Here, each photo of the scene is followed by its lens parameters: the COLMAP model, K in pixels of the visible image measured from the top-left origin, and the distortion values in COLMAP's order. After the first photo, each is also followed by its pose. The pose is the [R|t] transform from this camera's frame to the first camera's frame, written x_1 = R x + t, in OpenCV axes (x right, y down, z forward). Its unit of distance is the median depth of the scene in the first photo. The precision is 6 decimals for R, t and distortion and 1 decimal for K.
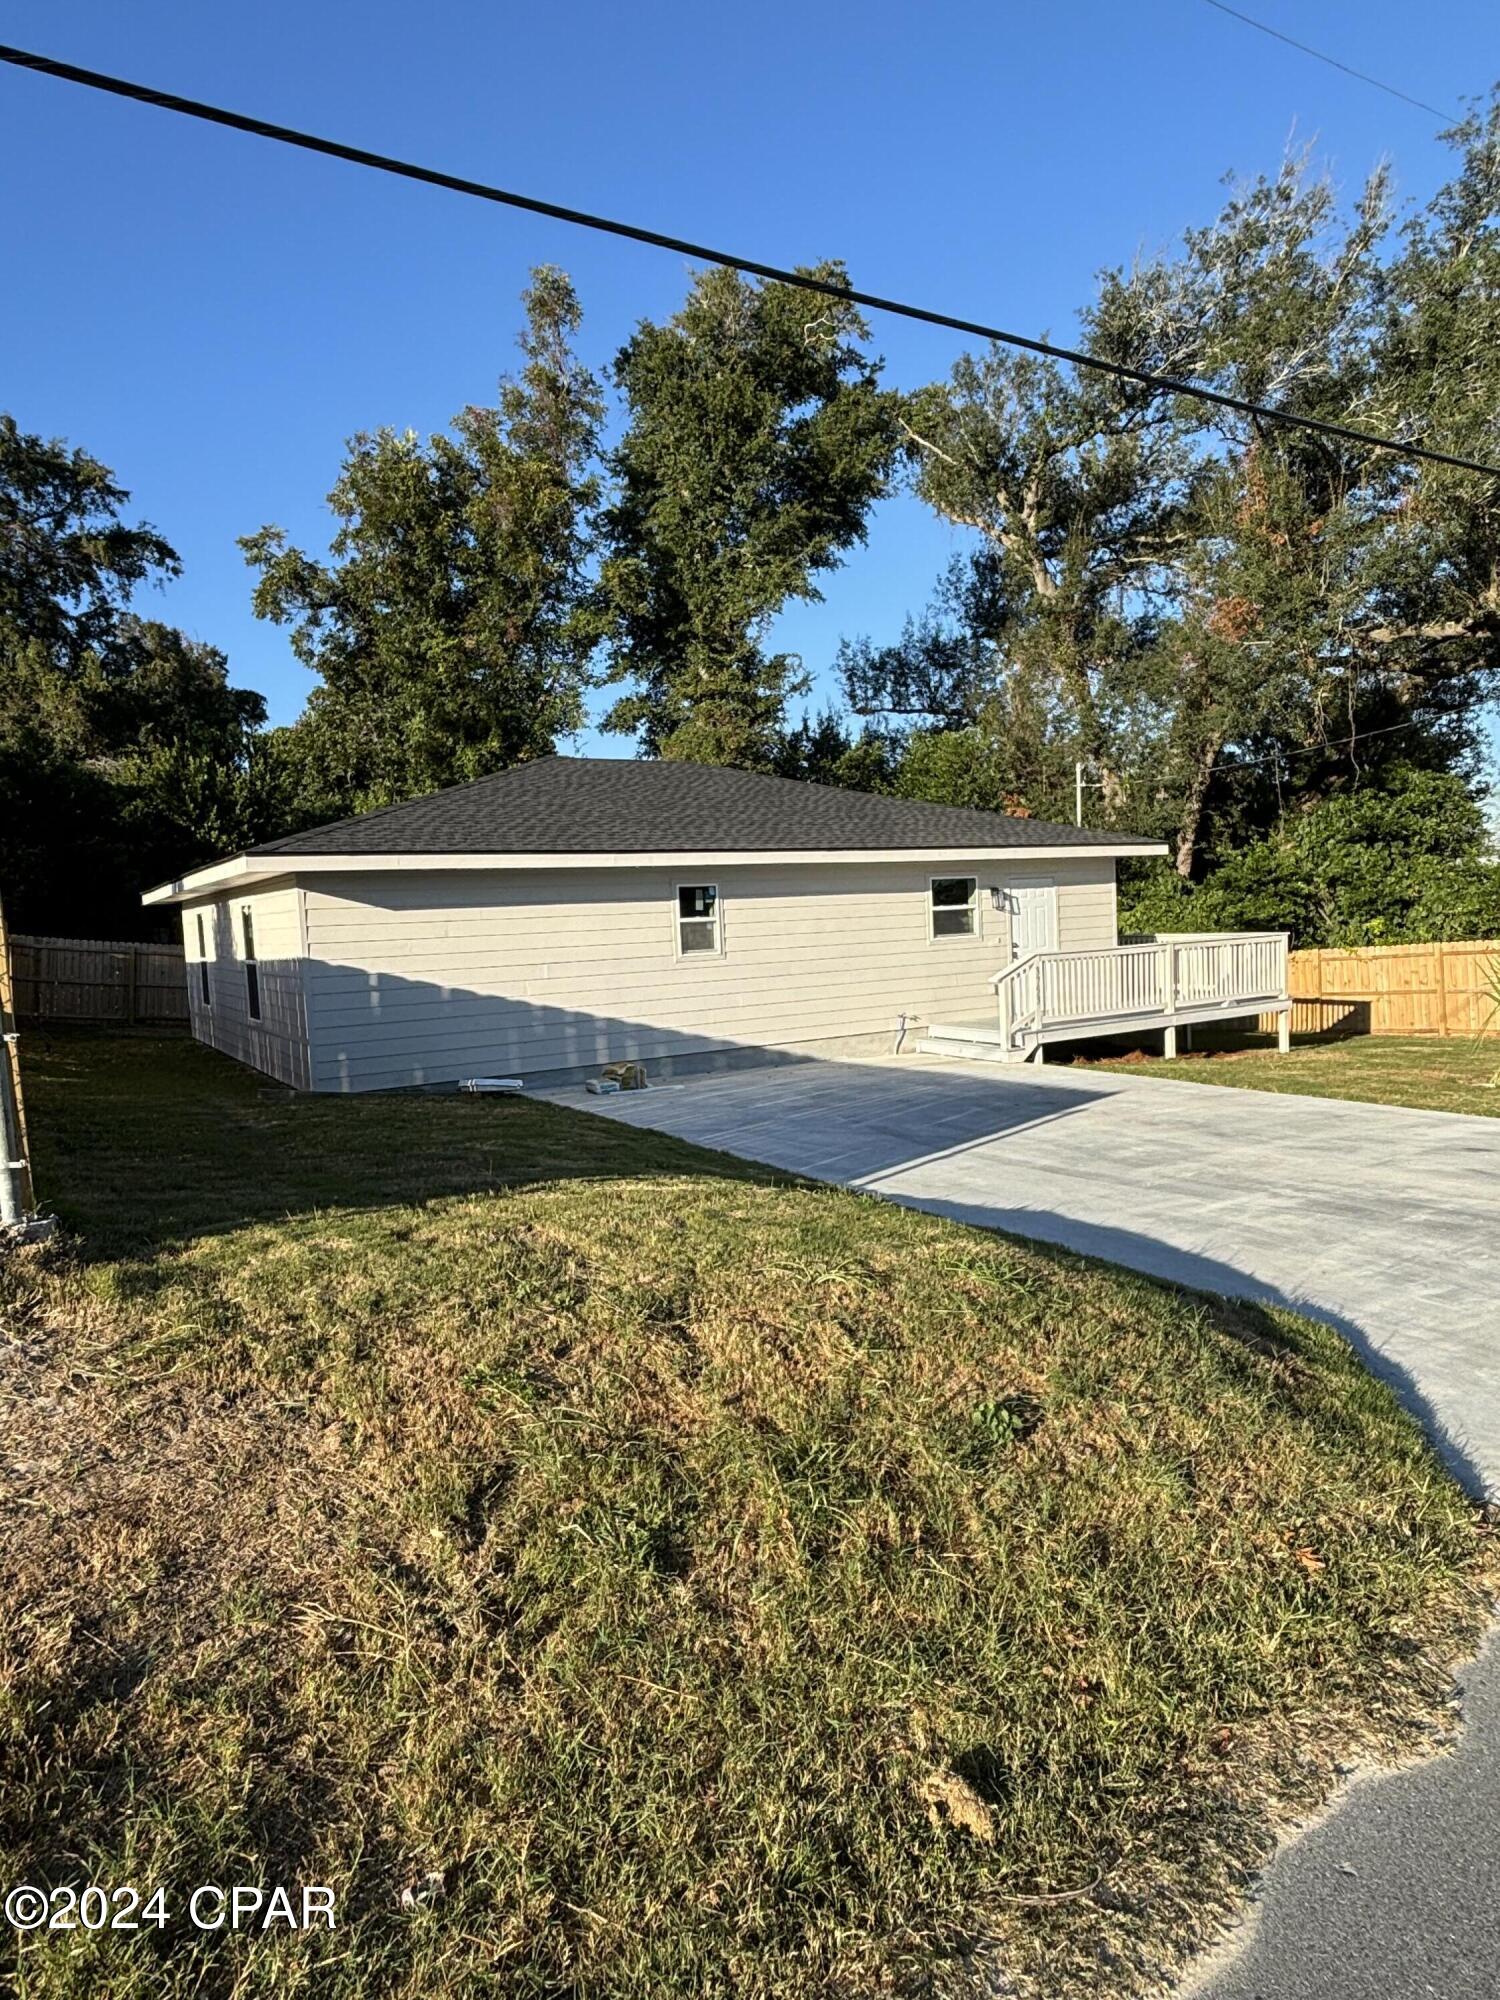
lens RADIAL K [[1187.9, 0, 753.3], [0, 1187.9, 1000.8], [0, 0, 1]] dist [0.008370, -0.002623]
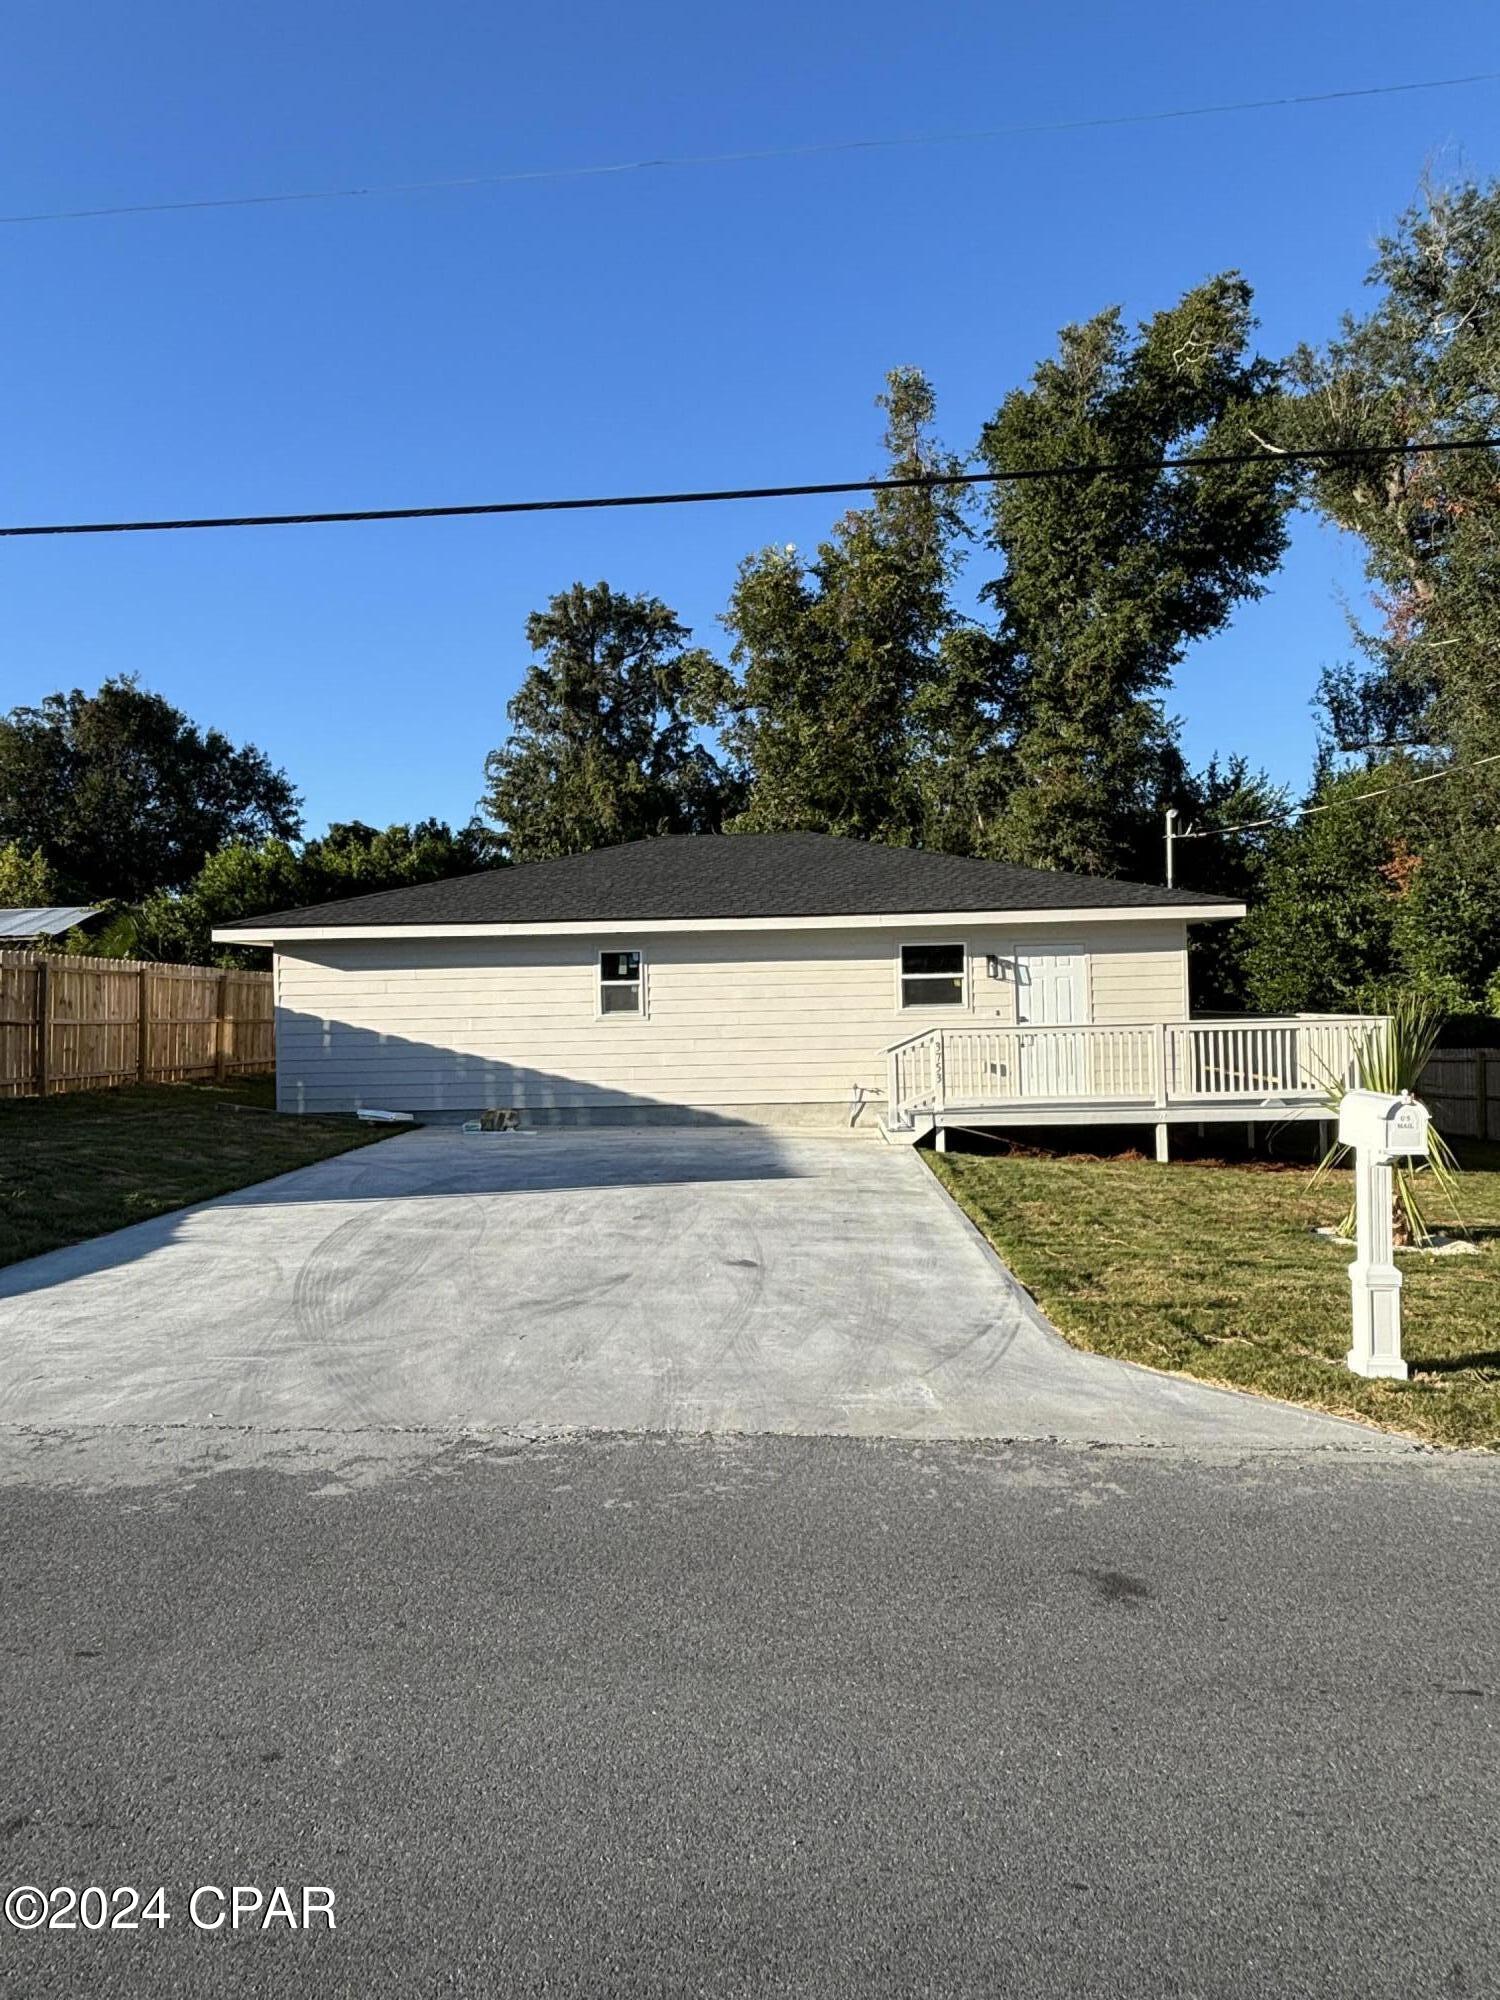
lens RADIAL K [[1187.9, 0, 751.0], [0, 1187.9, 998.9], [0, 0, 1]] dist [0.008370, -0.002623]
pose [[0.835011, 0.025439, -0.549645, 0.579588], [-0.056333, 0.997634, -0.039407, -0.016199], [0.547343, 0.063869, 0.834468, 0.147403]]
